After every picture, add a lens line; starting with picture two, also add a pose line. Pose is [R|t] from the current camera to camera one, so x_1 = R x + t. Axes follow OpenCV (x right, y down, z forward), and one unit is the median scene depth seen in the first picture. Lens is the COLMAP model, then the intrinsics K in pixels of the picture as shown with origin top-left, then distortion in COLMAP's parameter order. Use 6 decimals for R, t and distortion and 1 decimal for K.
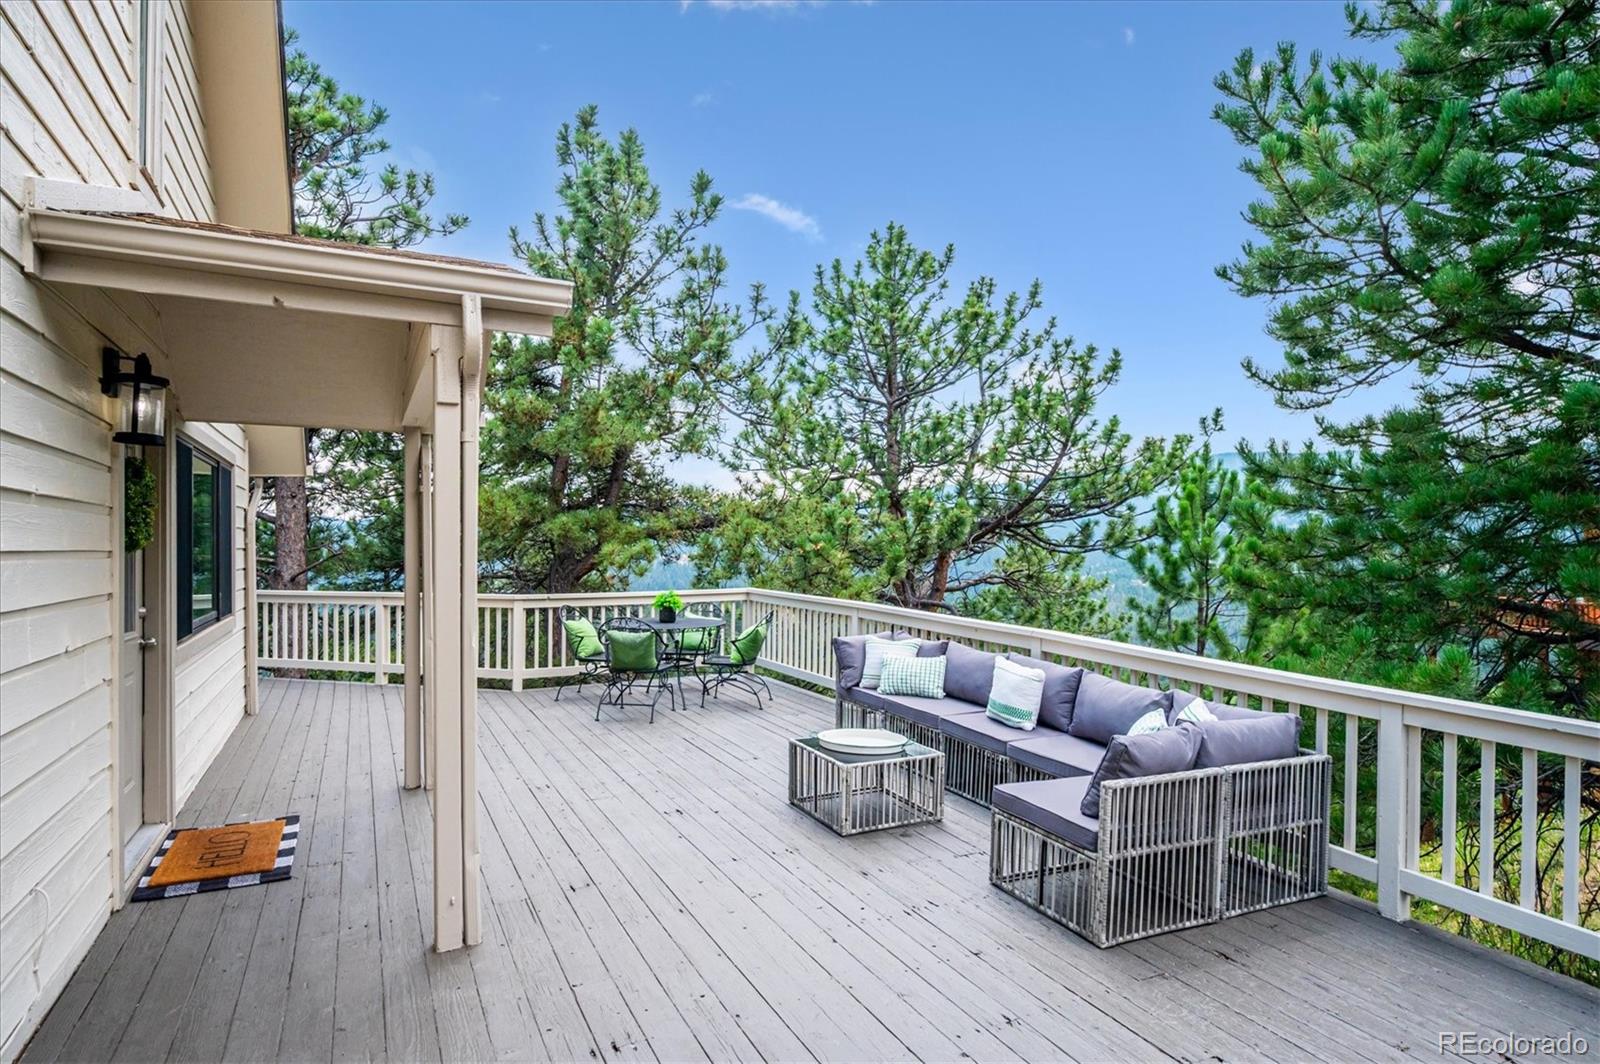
lens RADIAL K [[870.8, 0, 800.0], [0, 870.8, 532.0], [0, 0, 1]] dist [0.000299, 0.000206]
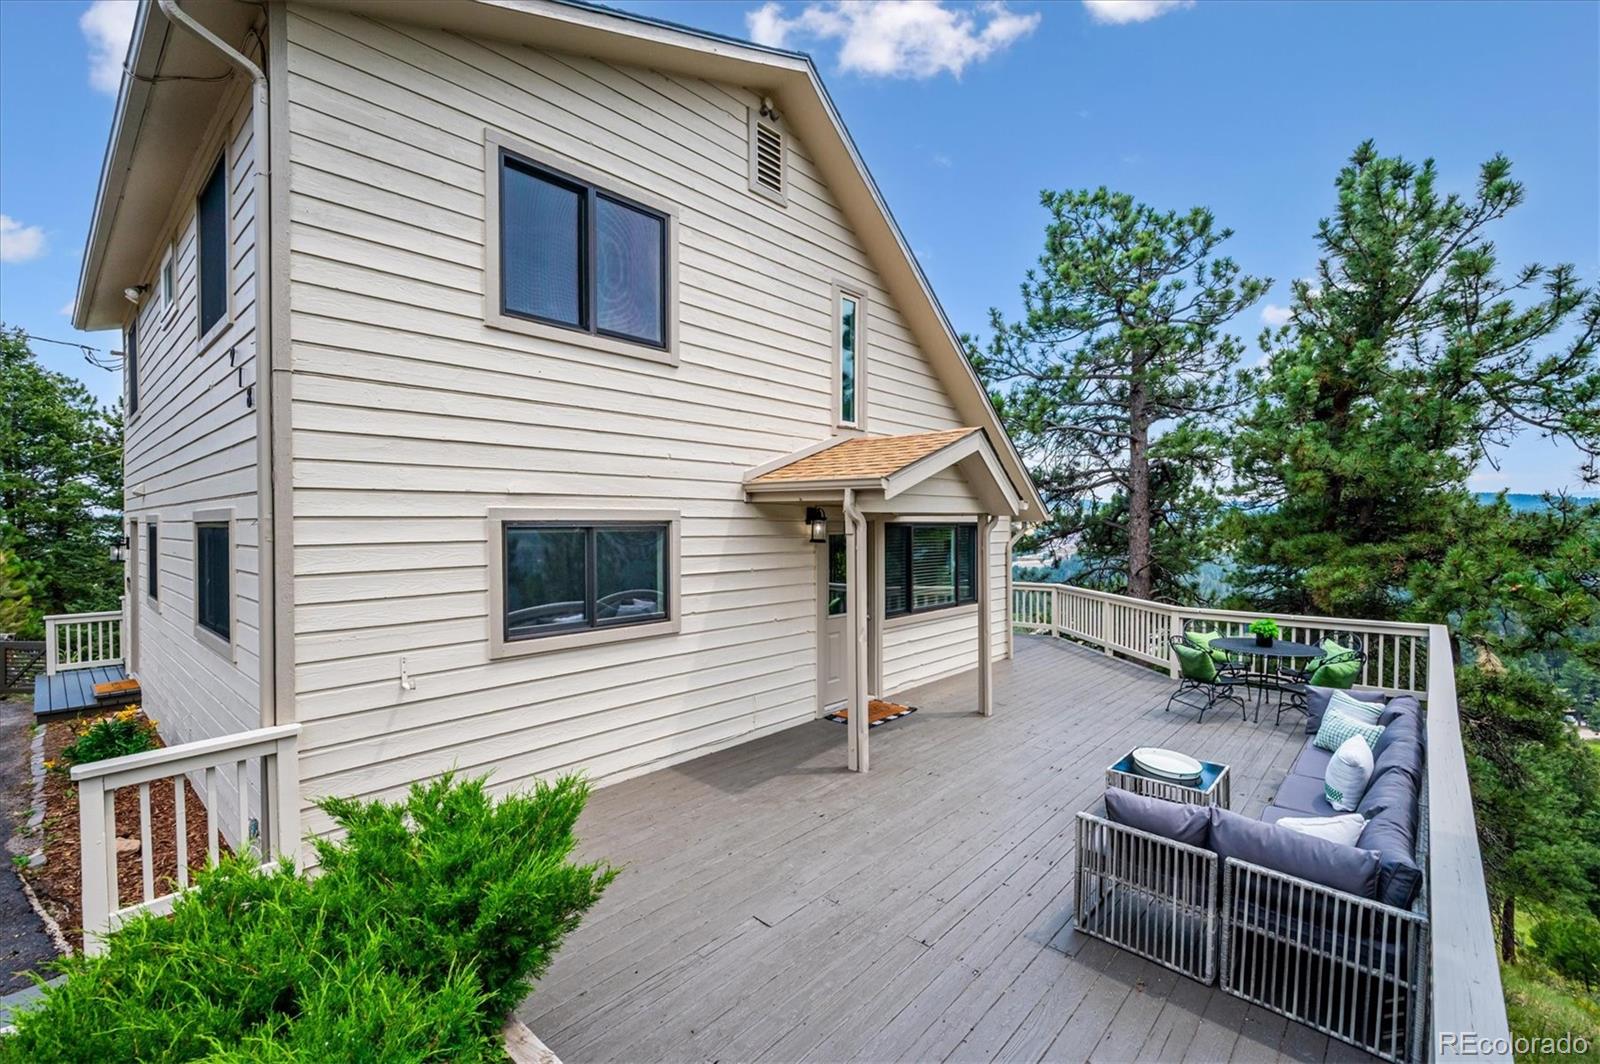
lens RADIAL K [[707.4, 0, 796.6], [0, 707.4, 526.5], [0, 0, 1]] dist [0.001352, 0.000127]
pose [[0.359078, 0.007259, -0.933279, 0.456286], [0.012049, 0.999850, 0.012412, -0.067955], [0.933230, -0.015702, 0.358936, 0.069338]]
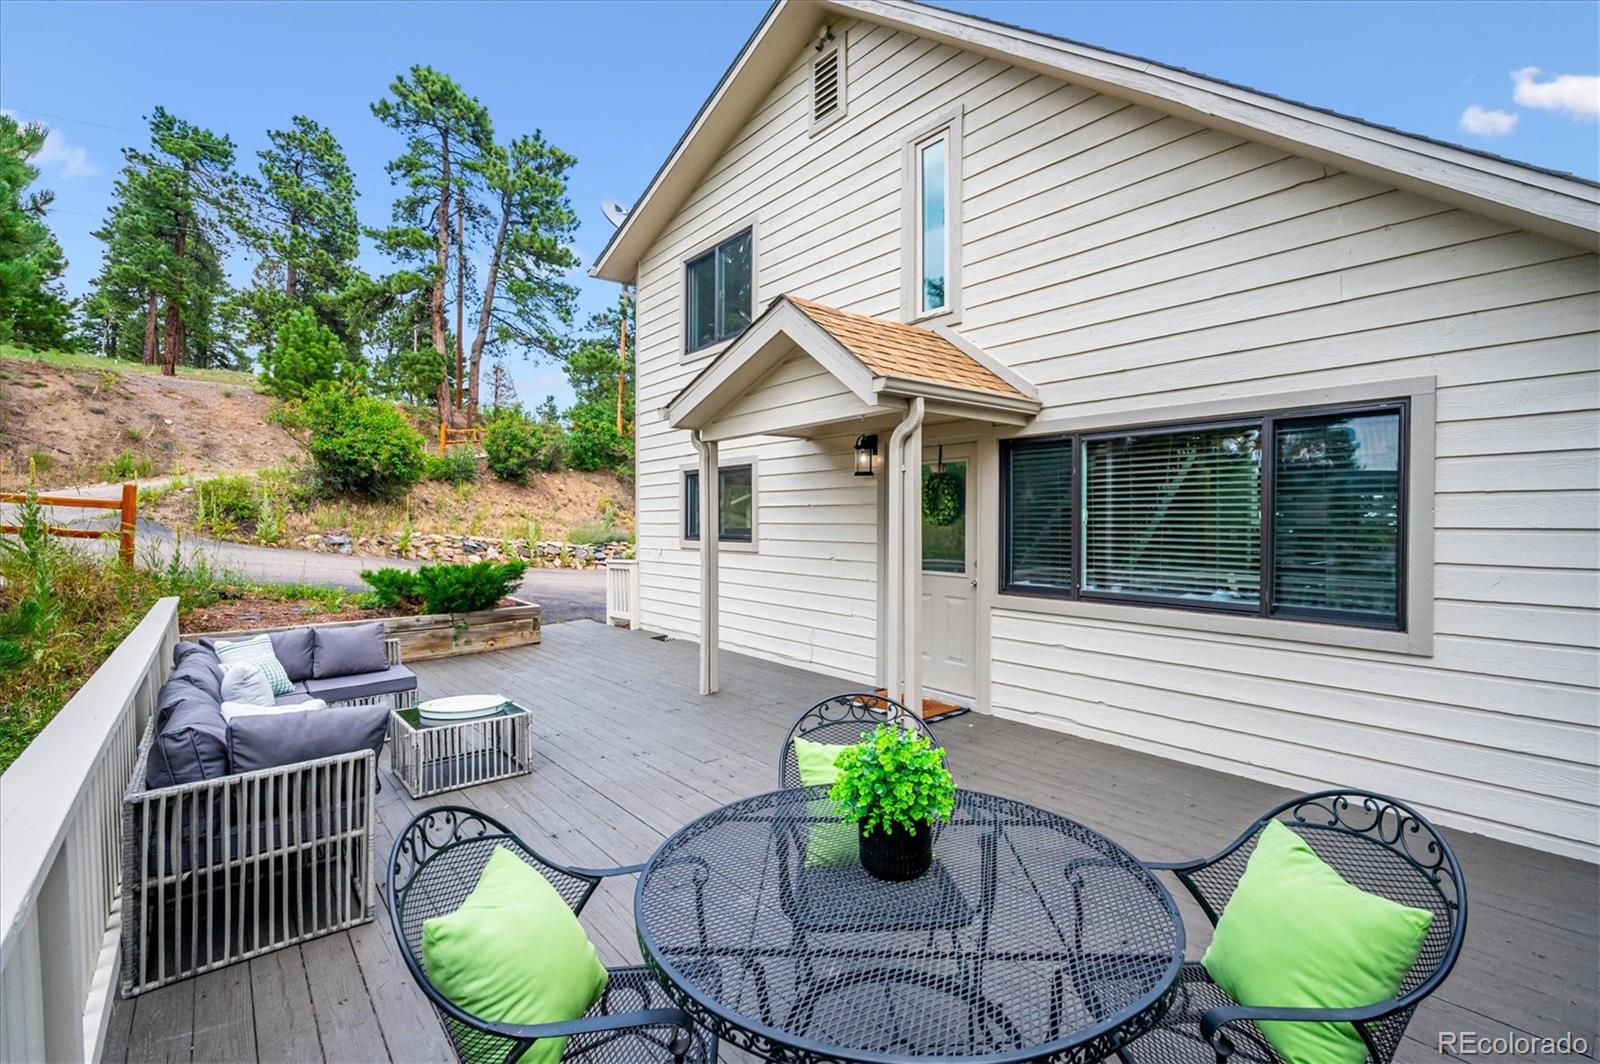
lens RADIAL K [[707.4, 0, 796.6], [0, 707.4, 526.5], [0, 0, 1]] dist [0.001352, 0.000127]
pose [[-0.975409, 0.002202, -0.220390, -0.075624], [0.003628, 0.999975, -0.006068, 0.015194], [0.220371, -0.006719, -0.975393, 1.046635]]
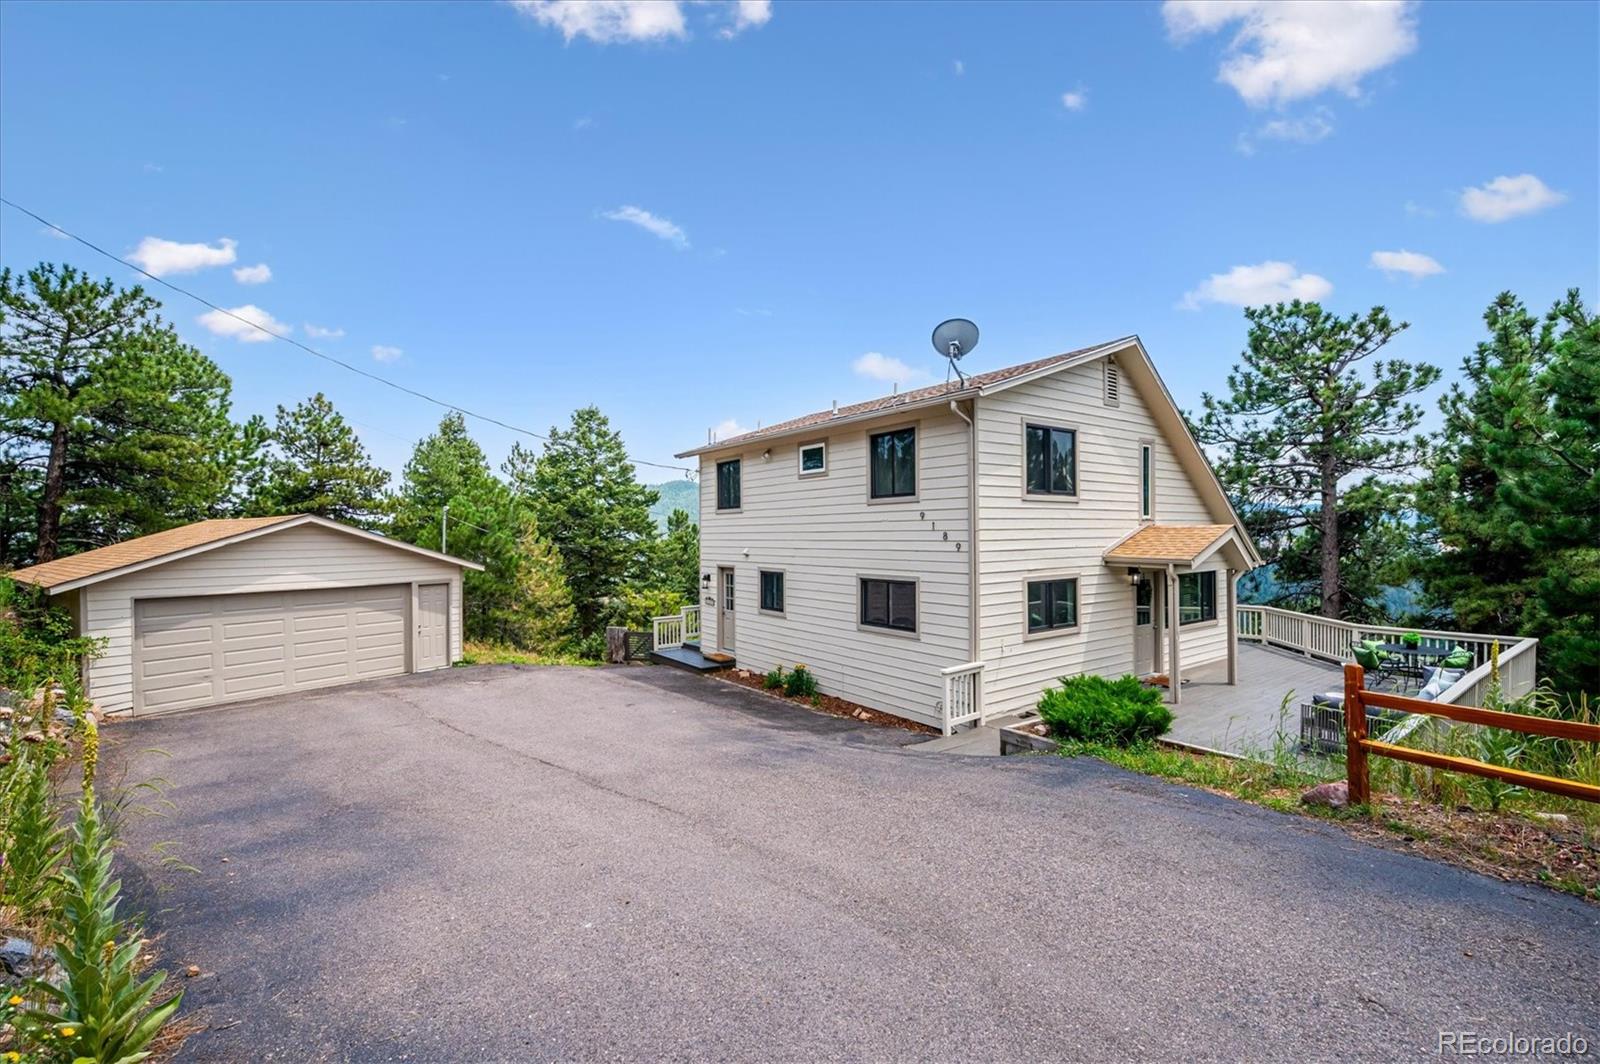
lens RADIAL K [[744.6, 0, 800.4], [0, 744.6, 522.3], [0, 0, 1]] dist [-0.015724, 0.007786]
pose [[0.192546, -0.006961, -0.981263, 1.106382], [0.016503, 0.999856, -0.003855, -0.178531], [0.981149, -0.015451, 0.192633, -0.609297]]
